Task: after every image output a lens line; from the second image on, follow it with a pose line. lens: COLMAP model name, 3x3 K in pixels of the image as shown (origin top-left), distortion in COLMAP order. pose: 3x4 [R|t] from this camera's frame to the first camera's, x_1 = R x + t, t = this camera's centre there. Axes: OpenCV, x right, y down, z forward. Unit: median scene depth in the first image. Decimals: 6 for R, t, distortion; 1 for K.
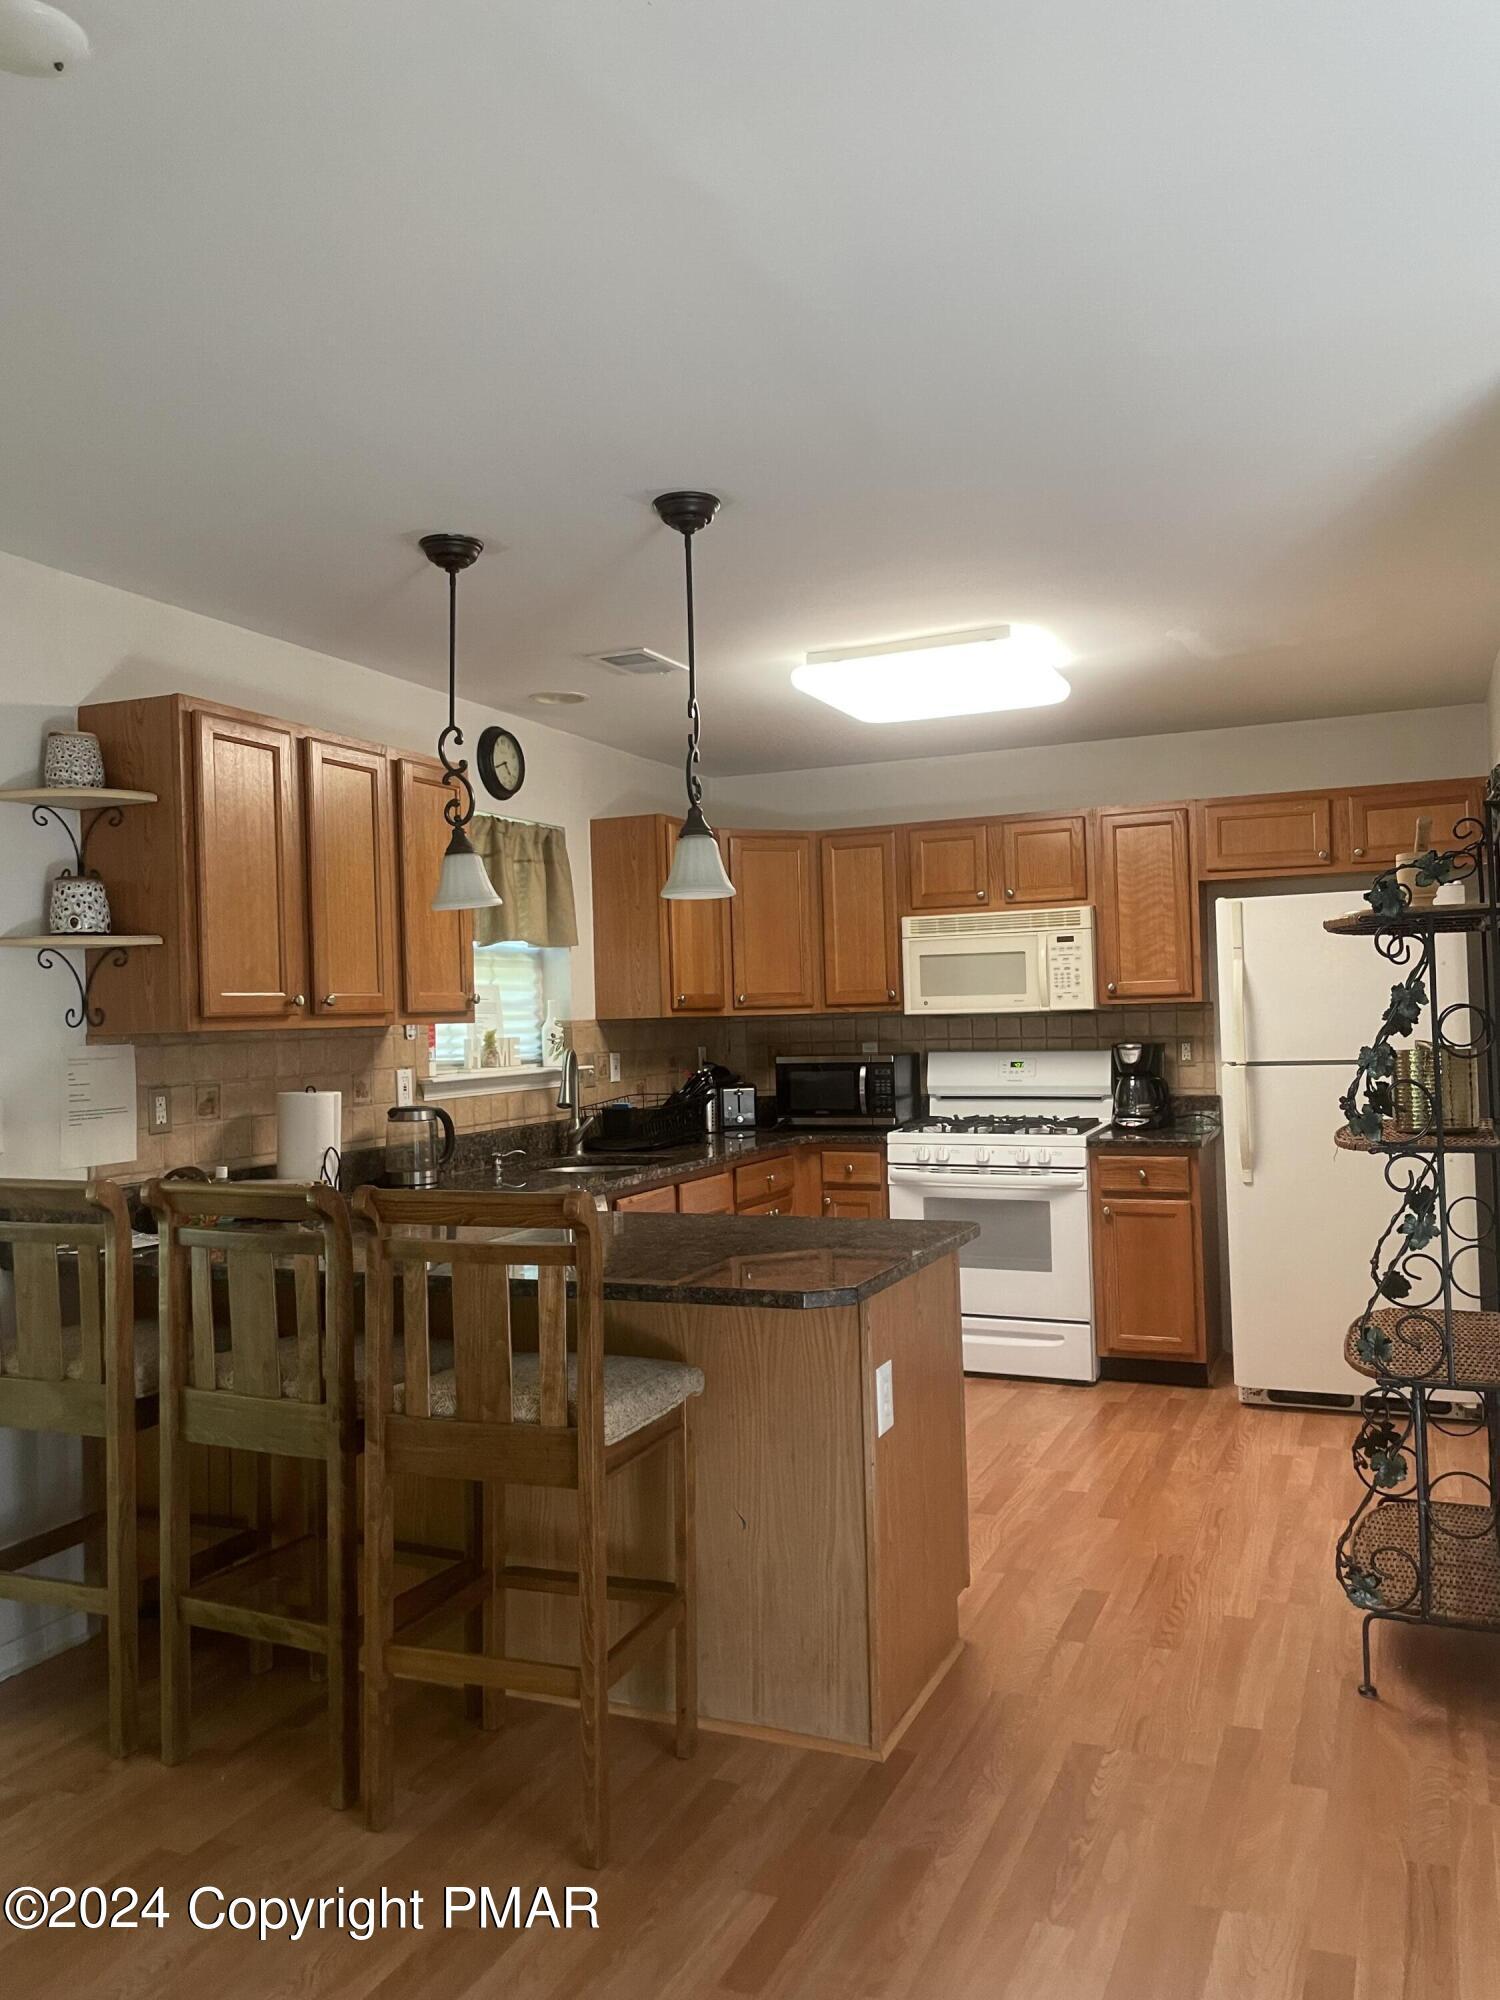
lens RADIAL K [[1530.7, 0, 762.7], [0, 1530.7, 983.4], [0, 0, 1]] dist [0.078098, -0.076166]
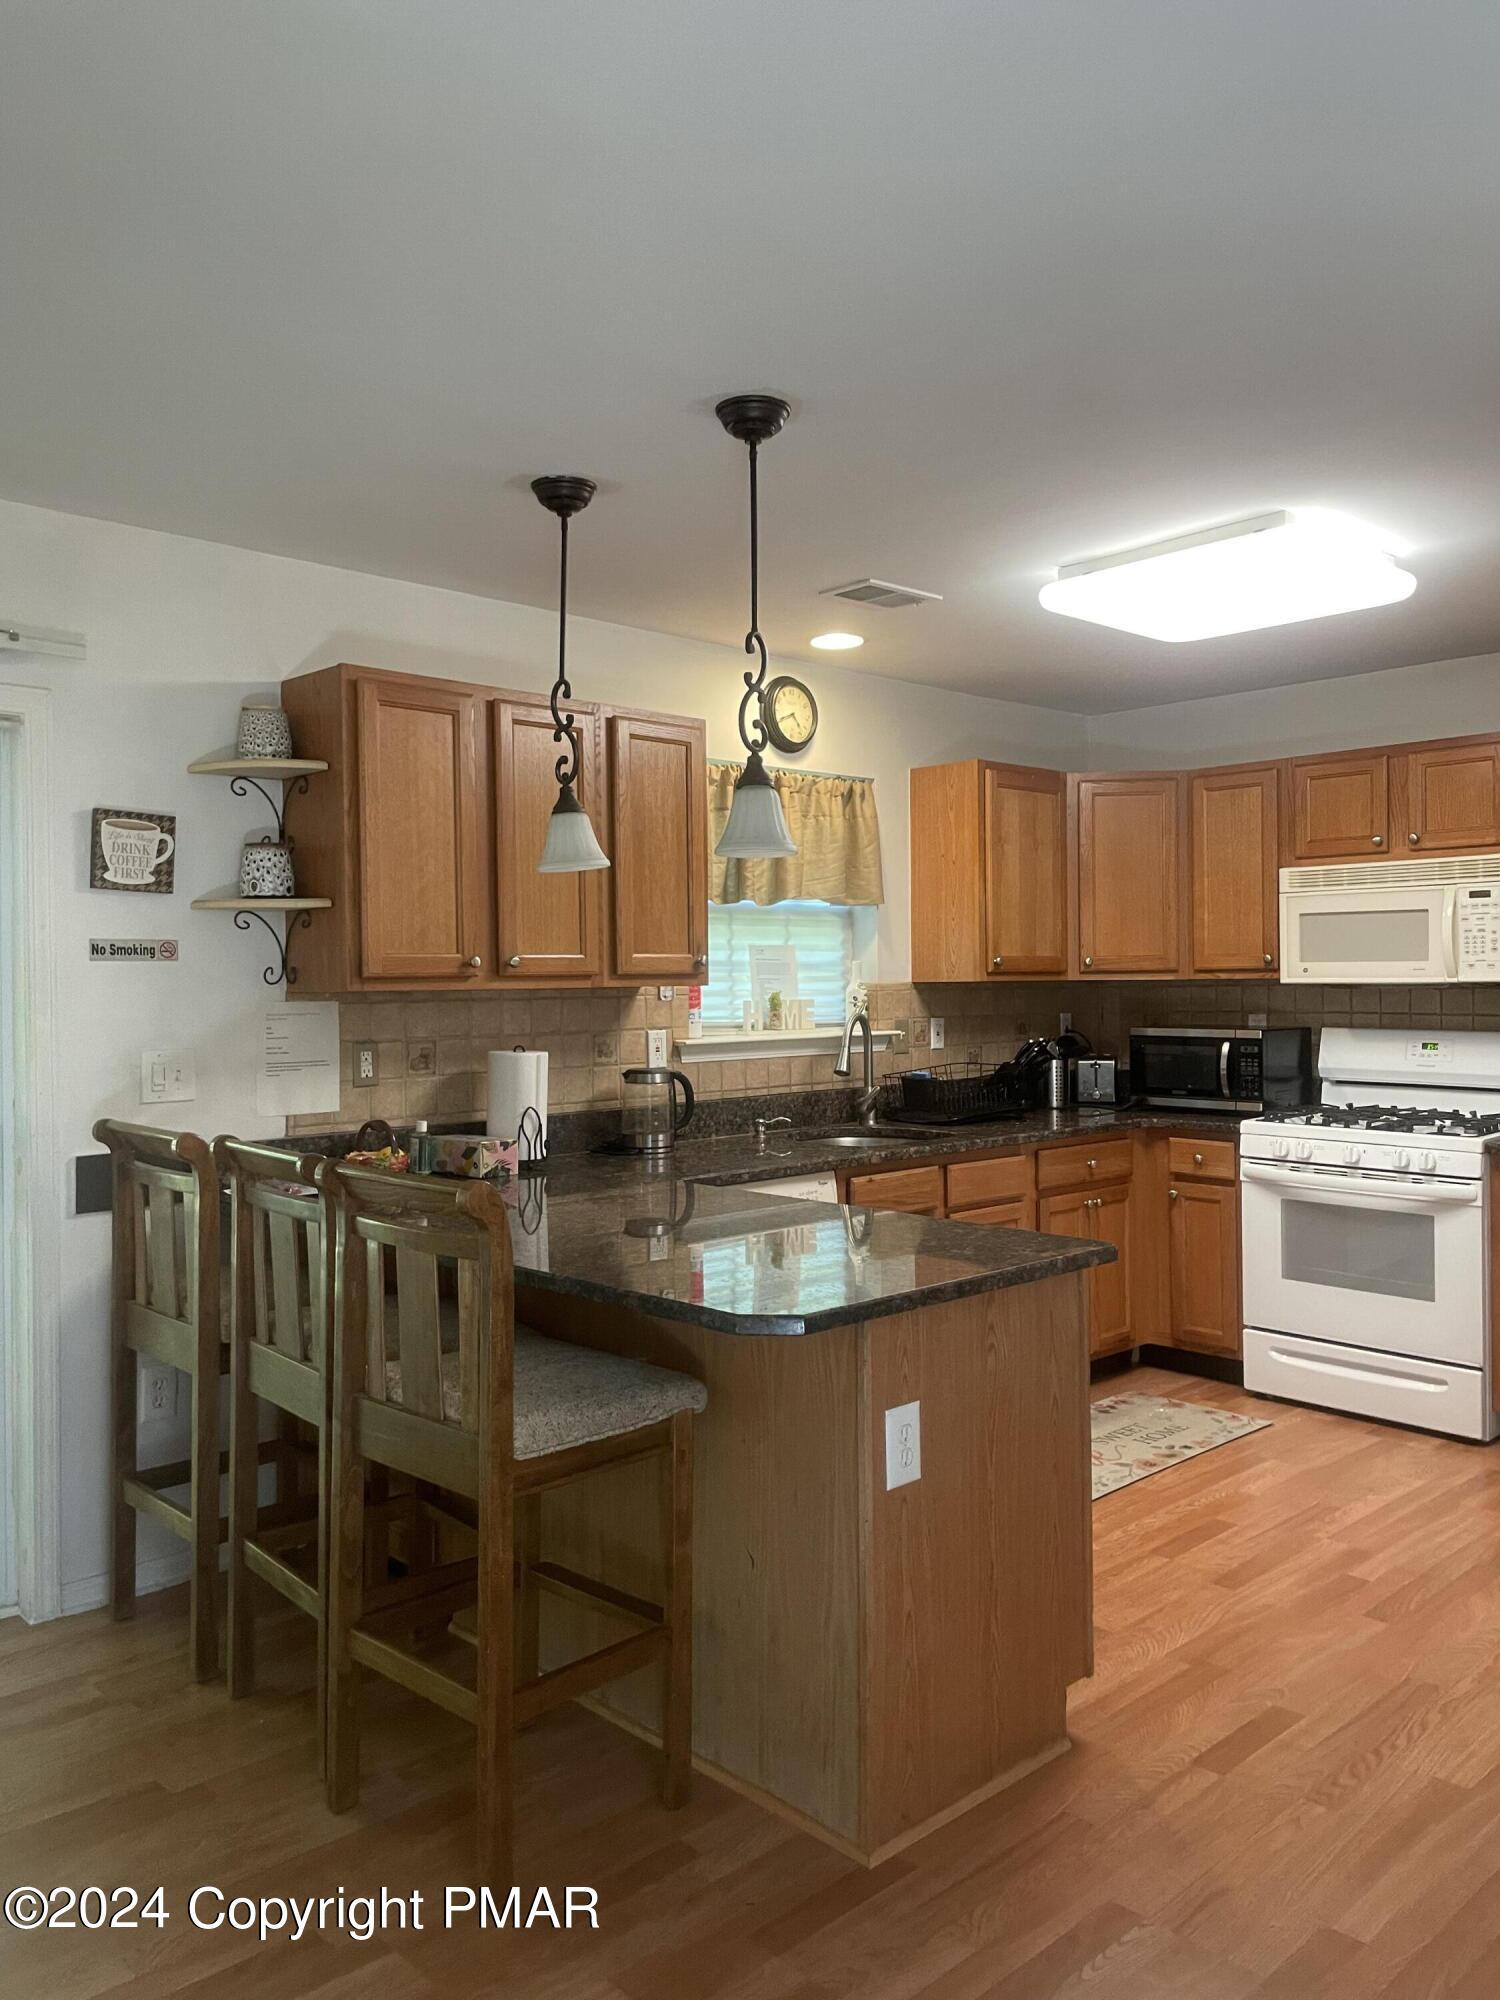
lens RADIAL K [[1530.7, 0, 685.0], [0, 1530.7, 983.9], [0, 0, 1]] dist [0.078098, -0.076166]
pose [[0.917816, 0.020114, -0.396495, 0.213696], [-0.007604, 0.999423, 0.033097, -0.008522], [0.396932, -0.027362, 0.917440, 0.126991]]
